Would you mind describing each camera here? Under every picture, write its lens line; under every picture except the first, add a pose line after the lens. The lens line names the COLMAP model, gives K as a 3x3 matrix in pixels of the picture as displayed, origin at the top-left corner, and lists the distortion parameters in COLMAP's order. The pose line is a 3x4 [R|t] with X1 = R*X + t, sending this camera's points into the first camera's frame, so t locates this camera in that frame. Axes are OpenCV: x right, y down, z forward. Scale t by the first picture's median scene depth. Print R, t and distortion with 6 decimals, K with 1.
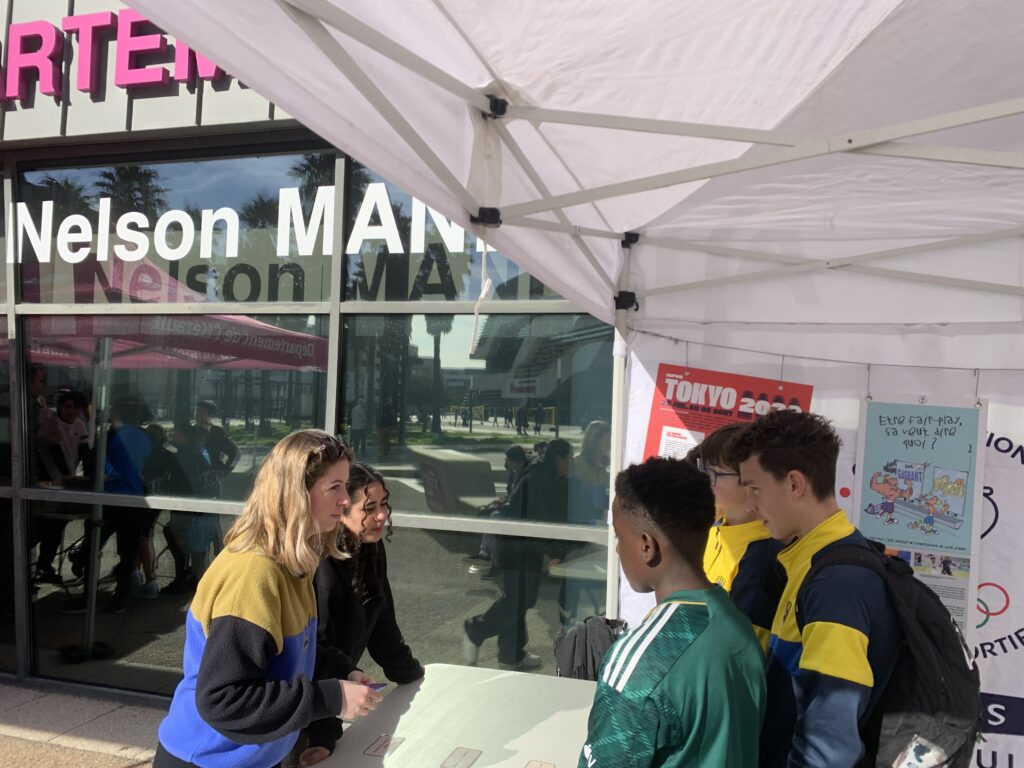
lens RADIAL K [[780.7, 0, 501.8], [0, 780.7, 383.9], [0, 0, 1]] dist [0.013859, -0.034659]
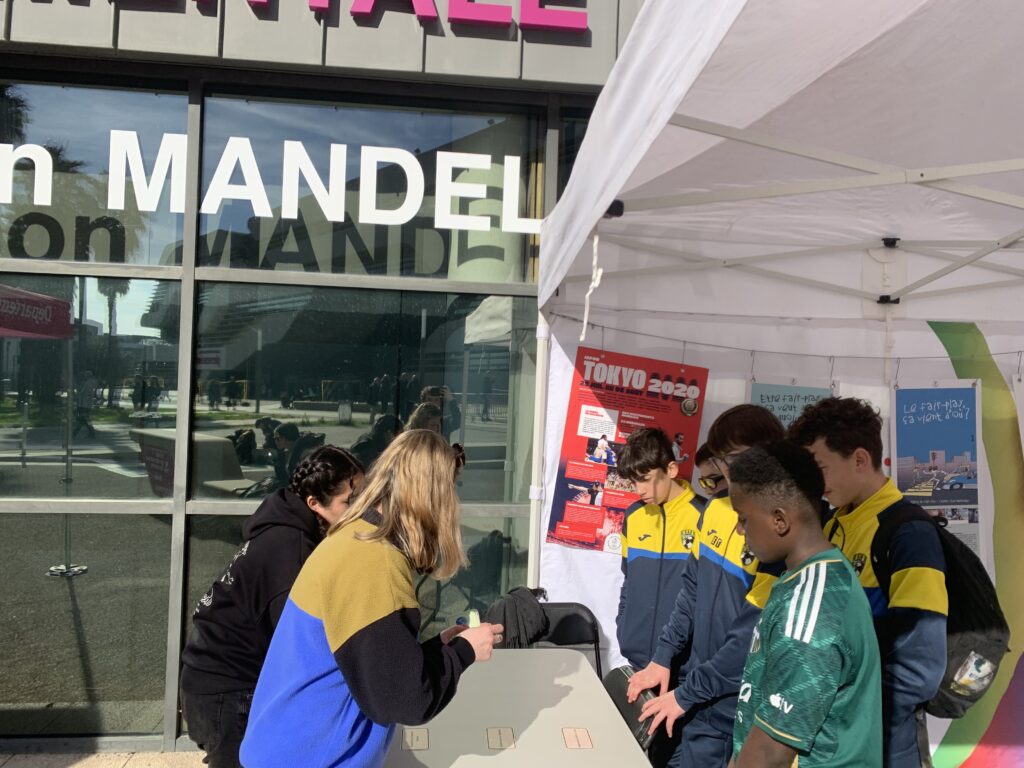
lens RADIAL K [[780.7, 0, 505.7], [0, 780.7, 385.2], [0, 0, 1]] dist [0.013859, -0.034659]
pose [[0.922809, -0.000557, 0.385258, -0.305999], [-0.013327, 0.999354, 0.033366, -0.007375], [-0.385028, -0.035925, 0.922206, 0.055163]]
